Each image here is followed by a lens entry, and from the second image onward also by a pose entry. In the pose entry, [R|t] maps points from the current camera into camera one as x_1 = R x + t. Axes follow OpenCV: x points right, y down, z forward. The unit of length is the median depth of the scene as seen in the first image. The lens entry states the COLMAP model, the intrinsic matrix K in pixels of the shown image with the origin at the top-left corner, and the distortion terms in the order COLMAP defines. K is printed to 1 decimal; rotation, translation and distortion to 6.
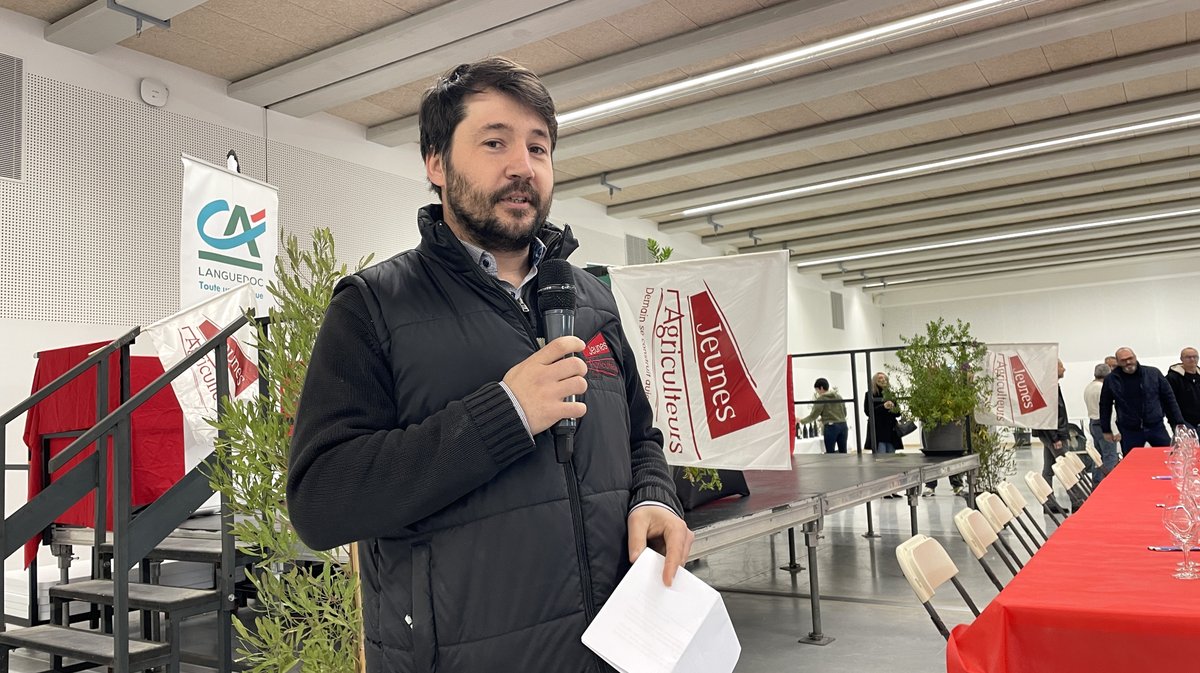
lens RADIAL K [[907.8, 0, 596.1], [0, 907.8, 344.5], [0, 0, 1]] dist [0.030774, 0.002222]
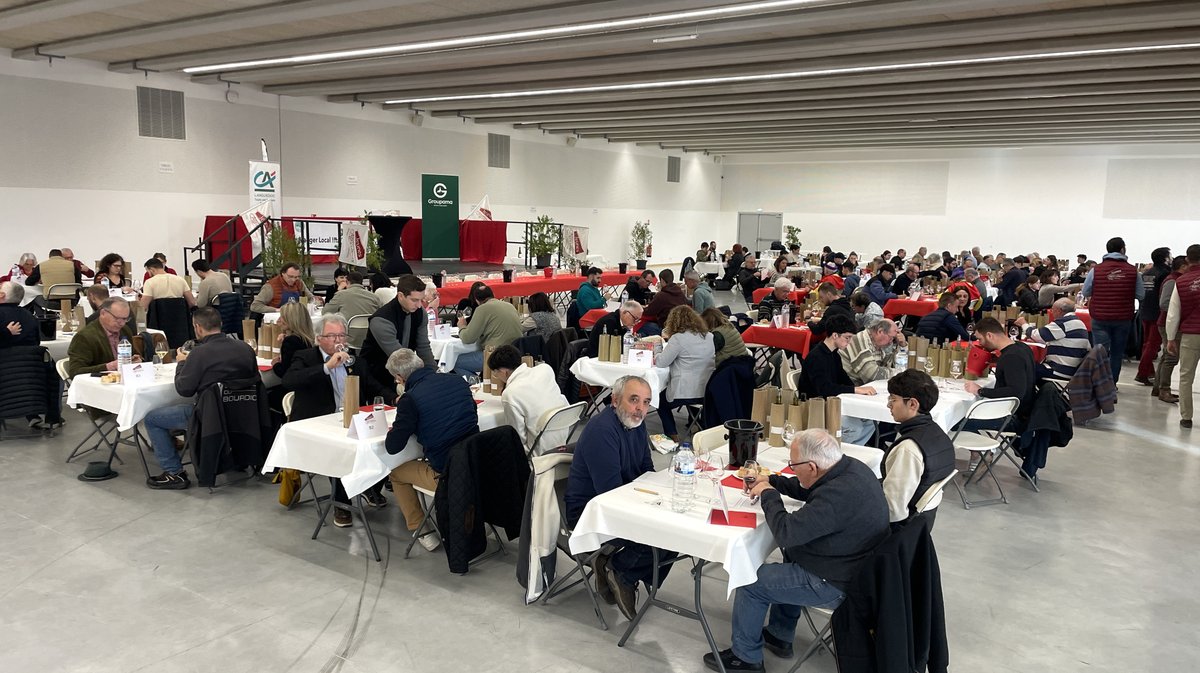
lens RADIAL K [[907.8, 0, 600.4], [0, 907.8, 333.1], [0, 0, 1]] dist [0.030774, 0.002222]
pose [[0.997198, 0.070045, -0.026271, 0.856162], [-0.062972, 0.975524, 0.210682, -0.342169], [0.040385, -0.208437, 0.977202, -2.091802]]
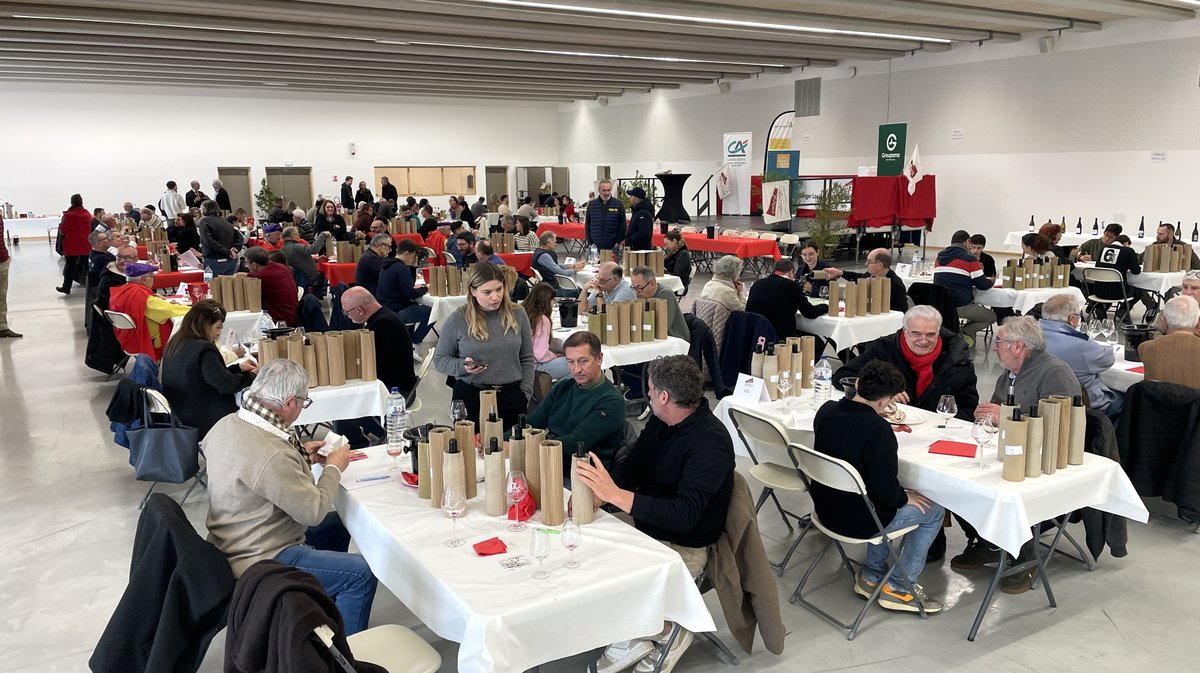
lens RADIAL K [[907.8, 0, 599.5], [0, 907.8, 334.2], [0, 0, 1]] dist [0.030774, 0.002222]
pose [[-0.439336, 0.209199, -0.873624, 3.569357], [0.105322, 0.977794, 0.181178, -0.111219], [0.892127, -0.012414, -0.451614, 2.259260]]
